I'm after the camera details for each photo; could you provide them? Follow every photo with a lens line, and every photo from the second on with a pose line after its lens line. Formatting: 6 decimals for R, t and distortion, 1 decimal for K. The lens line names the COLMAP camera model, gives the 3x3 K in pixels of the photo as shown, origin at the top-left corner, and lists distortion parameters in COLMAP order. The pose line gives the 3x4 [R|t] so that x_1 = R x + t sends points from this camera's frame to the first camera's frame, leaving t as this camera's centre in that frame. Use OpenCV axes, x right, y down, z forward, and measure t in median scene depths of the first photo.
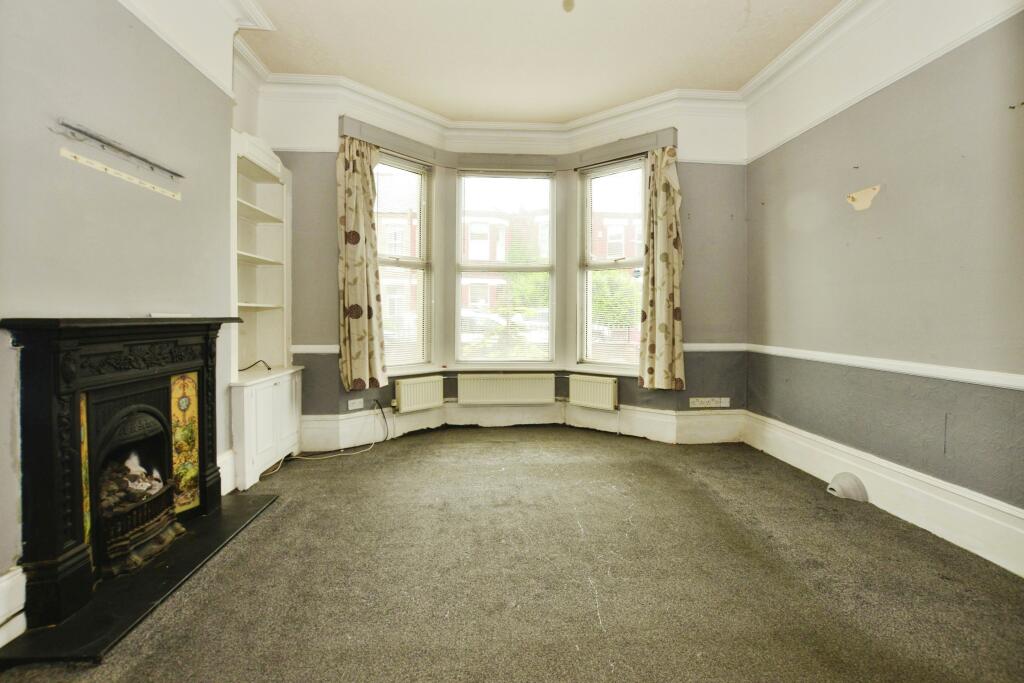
lens RADIAL K [[457.8, 0, 511.0], [0, 457.8, 333.4], [0, 0, 1]] dist [-0.020149, 0.000507]
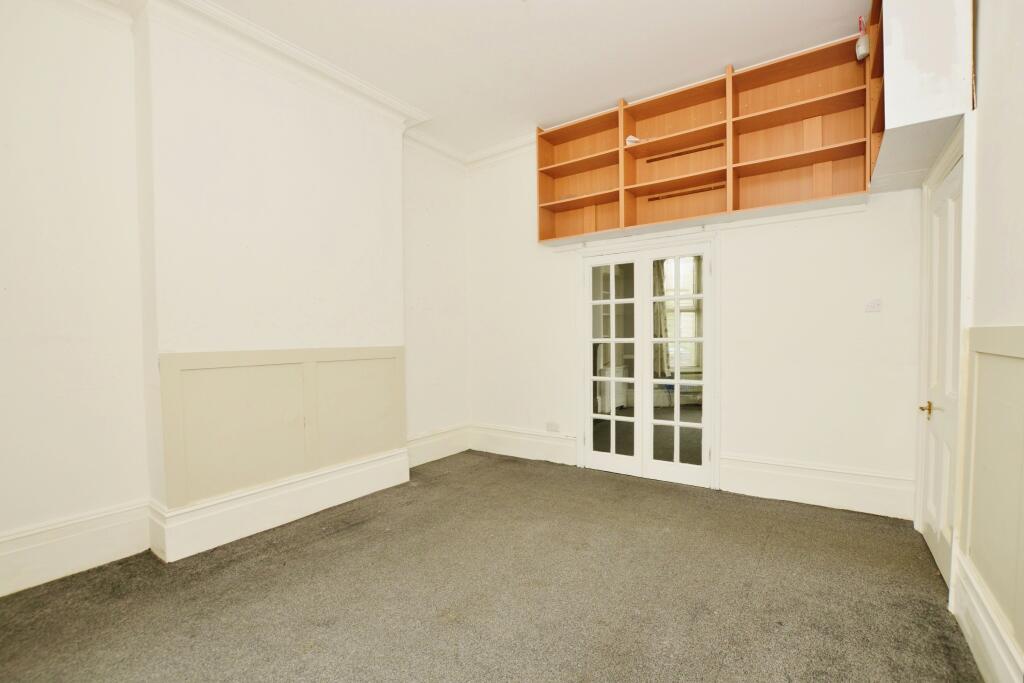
lens RADIAL K [[456.2, 0, 510.5], [0, 456.2, 348.1], [0, 0, 1]] dist [-0.029731, 0.000263]
pose [[0.788623, 0.001272, -0.614876, 0.384252], [-0.009077, 0.999913, -0.009573, 0.020833], [0.614810, 0.013131, 0.788566, -0.944588]]
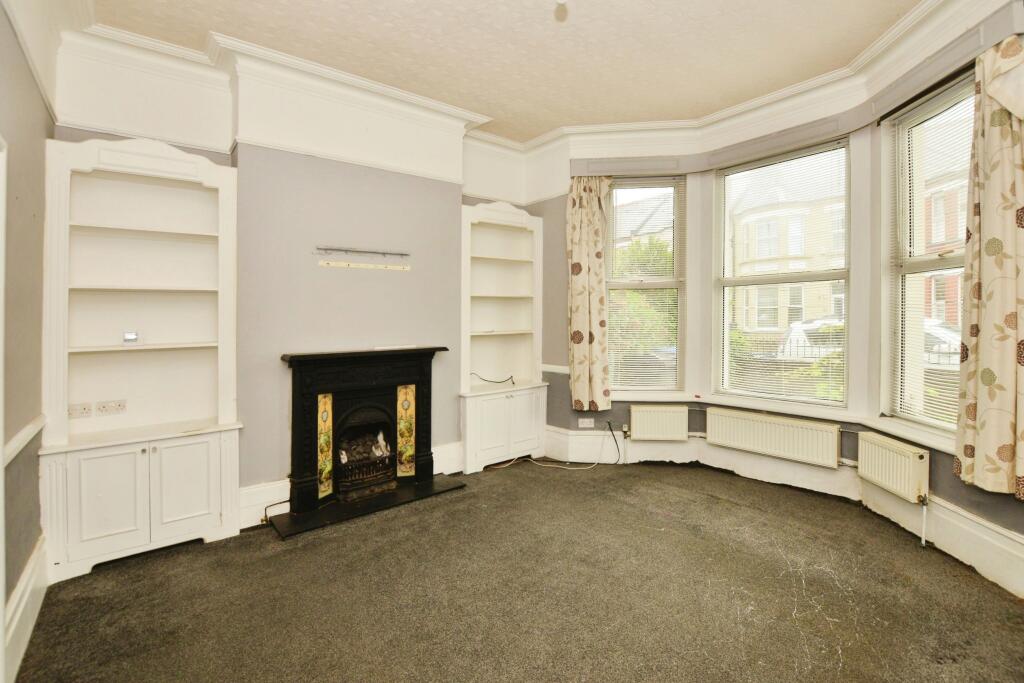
lens RADIAL K [[460.0, 0, 511.7], [0, 460.0, 325.4], [0, 0, 1]] dist [-0.026704, 0.001030]
pose [[0.587899, -0.000121, -0.808934, 0.442753], [-0.016044, 0.999802, -0.011810, -0.059864], [0.808775, 0.019922, 0.587780, 0.233228]]
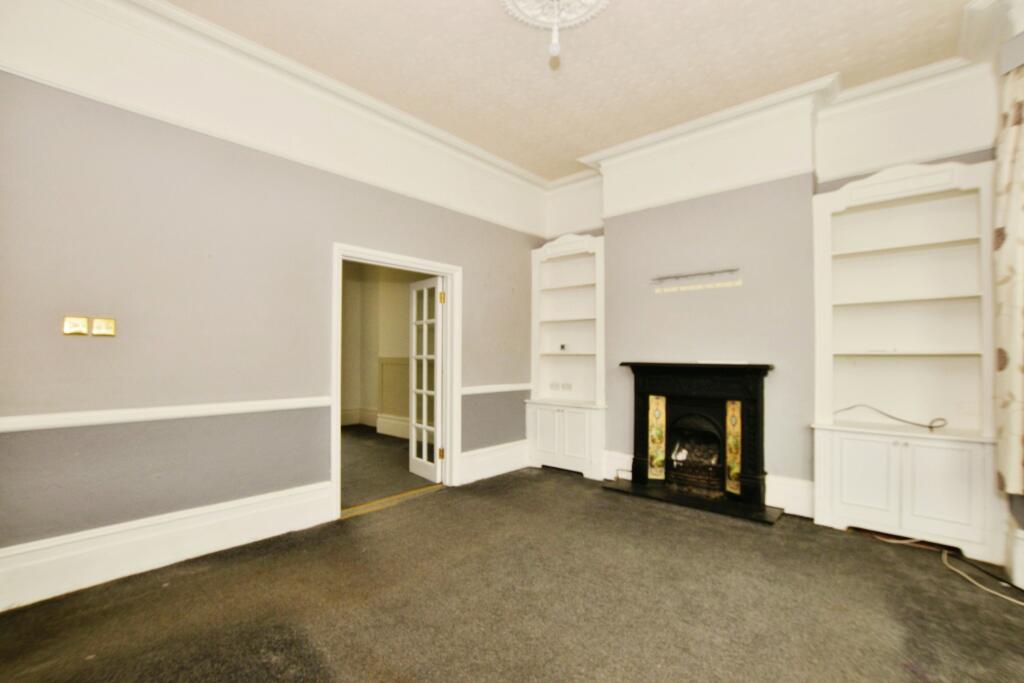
lens RADIAL K [[456.2, 0, 510.5], [0, 456.2, 348.1], [0, 0, 1]] dist [-0.029731, 0.000263]
pose [[-0.704066, -0.008750, -0.710080, 0.529201], [-0.028590, 0.999463, 0.016031, -0.054282], [0.709558, 0.031588, -0.703938, 0.932549]]
